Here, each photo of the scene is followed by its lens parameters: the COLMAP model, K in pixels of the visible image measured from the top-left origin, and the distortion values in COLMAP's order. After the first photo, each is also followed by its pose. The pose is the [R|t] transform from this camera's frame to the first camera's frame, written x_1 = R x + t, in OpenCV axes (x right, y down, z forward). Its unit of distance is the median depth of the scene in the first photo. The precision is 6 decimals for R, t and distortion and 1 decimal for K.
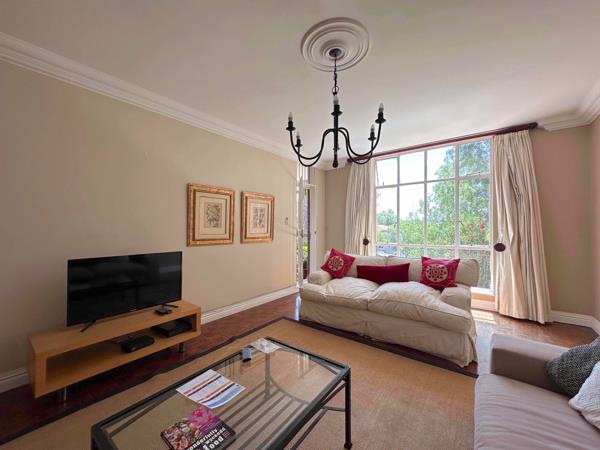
lens RADIAL K [[239.6, 0, 300.0], [0, 239.6, 225.0], [0, 0, 1]] dist [0.000131, 0.000336]
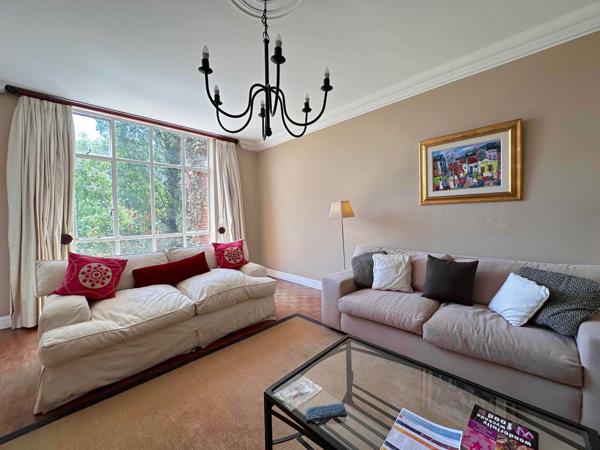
lens RADIAL K [[239.6, 0, 300.0], [0, 239.6, 225.0], [0, 0, 1]] dist [0.000131, 0.000336]
pose [[0.122900, -0.041126, 0.991567, -0.423090], [0.004726, 0.999154, 0.040855, 0.017916], [-0.992408, -0.000335, 0.122990, 0.509508]]
